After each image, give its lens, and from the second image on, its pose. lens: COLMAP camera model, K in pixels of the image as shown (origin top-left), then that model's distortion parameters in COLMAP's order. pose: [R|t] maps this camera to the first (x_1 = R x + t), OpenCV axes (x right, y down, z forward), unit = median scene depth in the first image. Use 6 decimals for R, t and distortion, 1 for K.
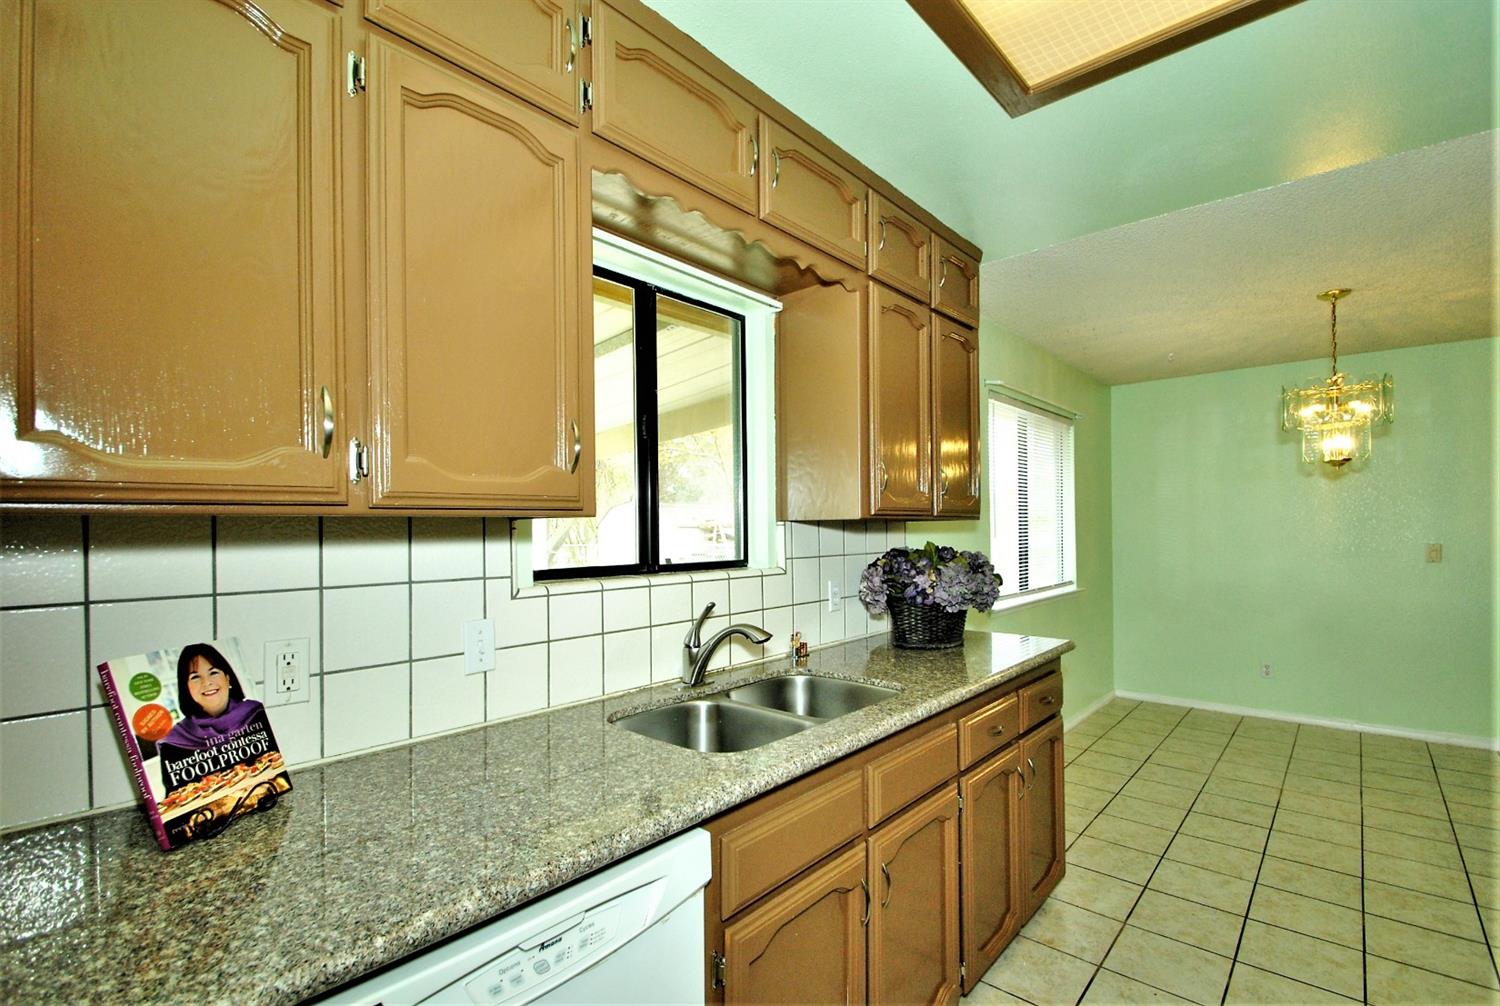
lens RADIAL K [[656.1, 0, 746.6], [0, 656.1, 528.9], [0, 0, 1]] dist [0.014155, -0.015107]
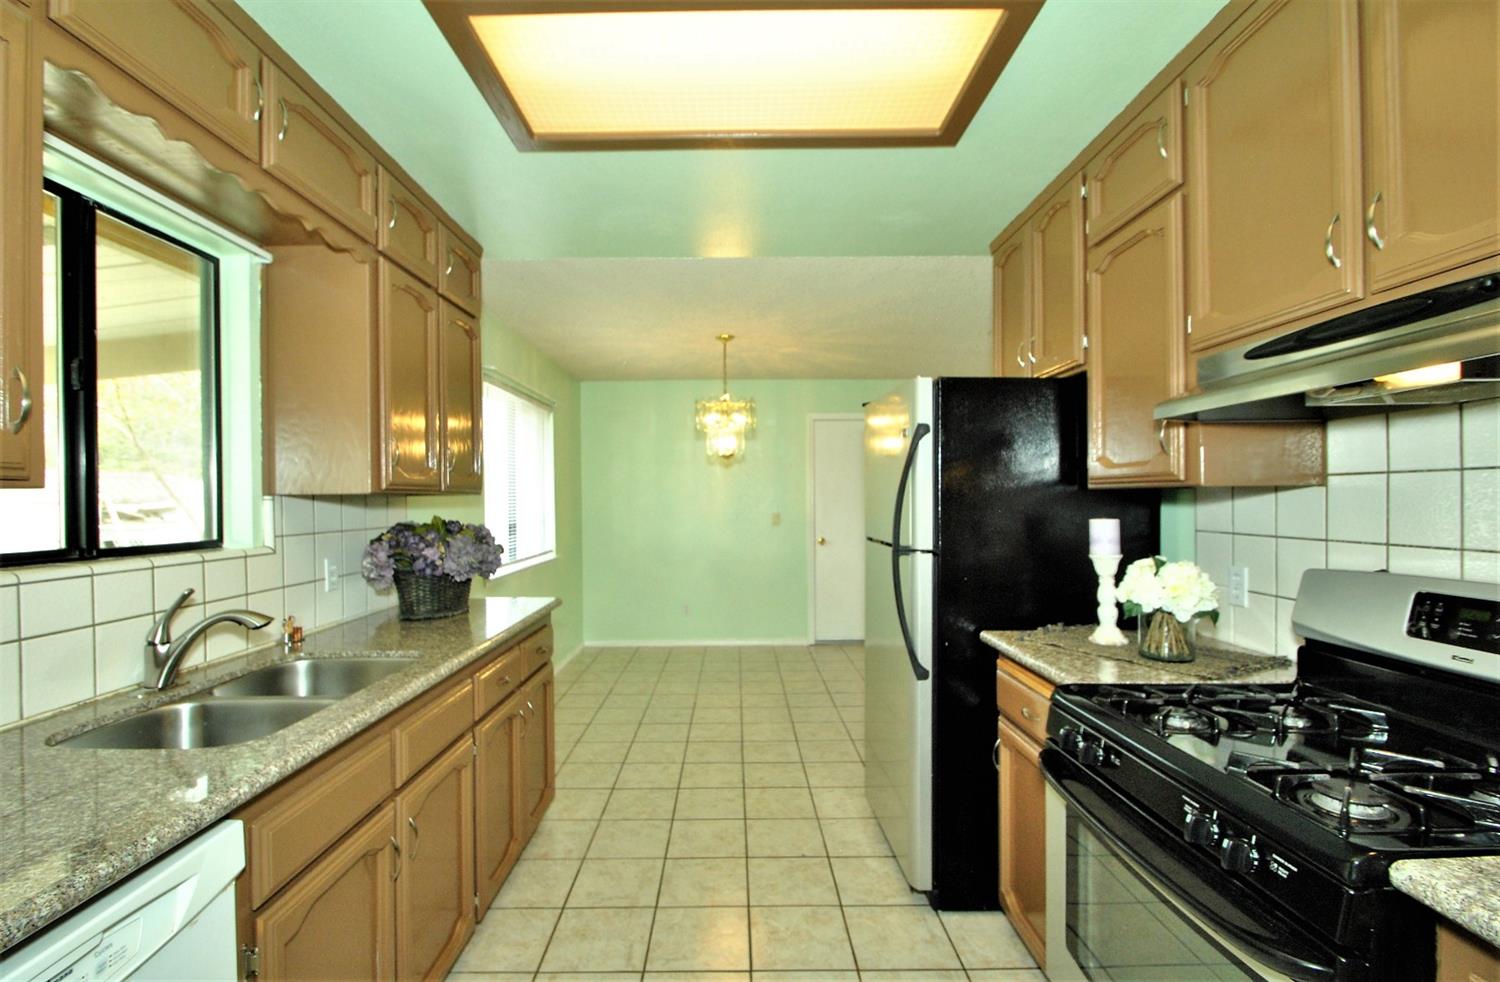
lens RADIAL K [[658.4, 0, 714.9], [0, 658.4, 502.5], [0, 0, 1]] dist [0.000747, 0.000019]
pose [[0.754608, -0.001413, 0.656175, -0.083734], [0.002762, 0.999996, -0.001023, 0.000960], [-0.656170, 0.002584, 0.754608, -0.089923]]
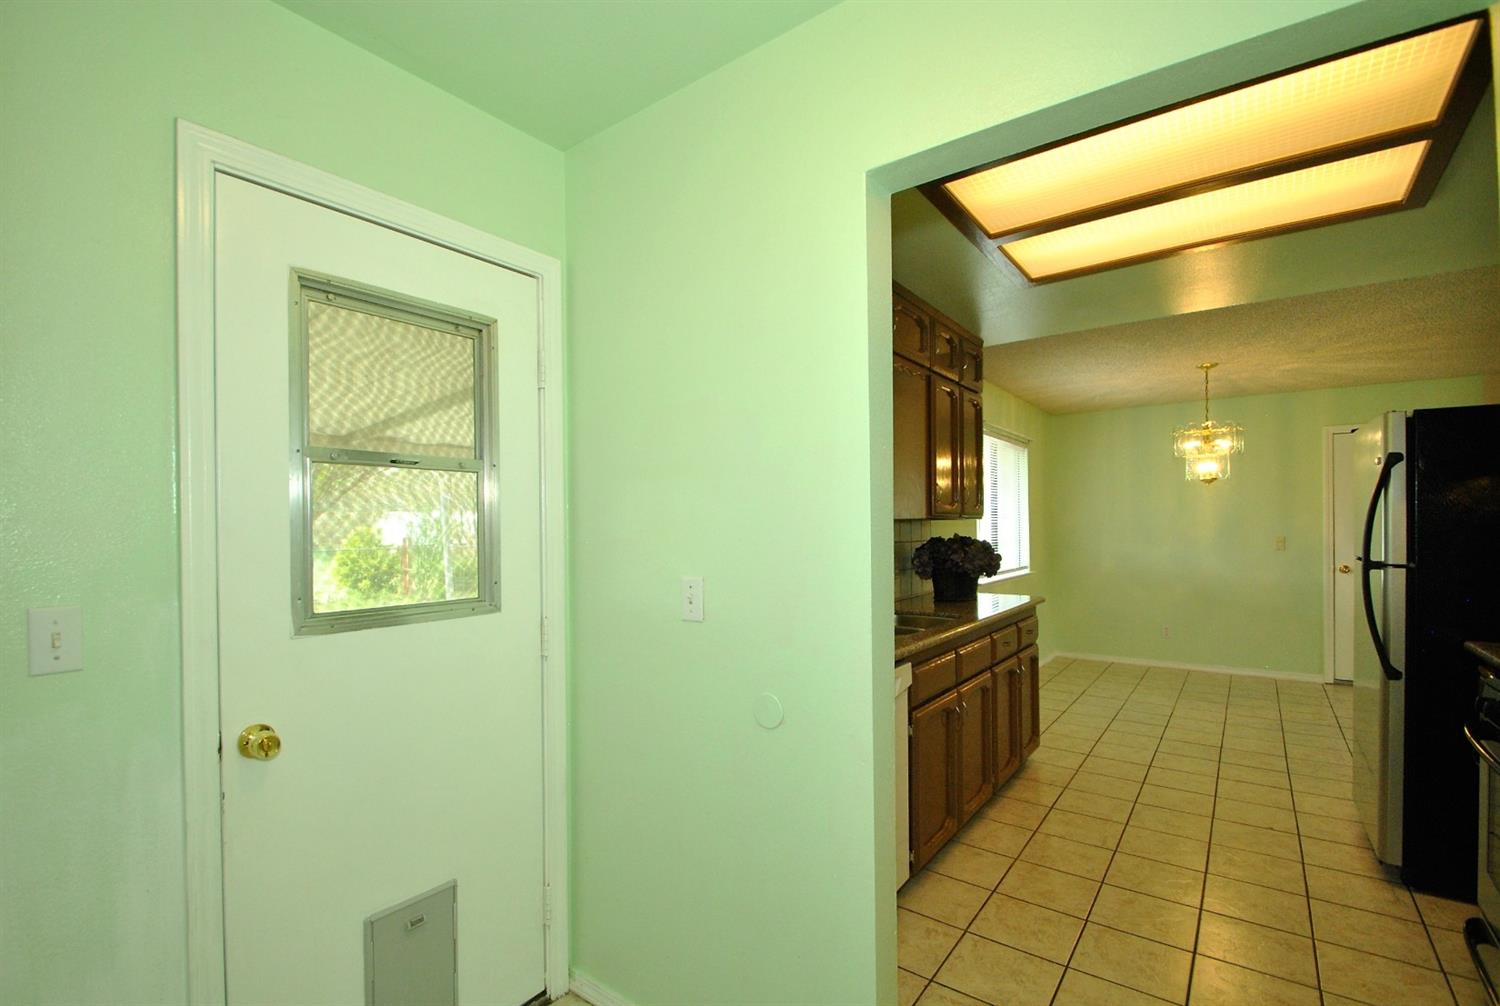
lens RADIAL K [[656.1, 0, 746.6], [0, 656.1, 528.9], [0, 0, 1]] dist [0.014155, -0.015107]
pose [[0.995684, -0.000938, 0.092802, -0.408283], [0.000847, 0.999999, 0.001016, 0.008771], [-0.092803, -0.000933, 0.995684, -0.565750]]
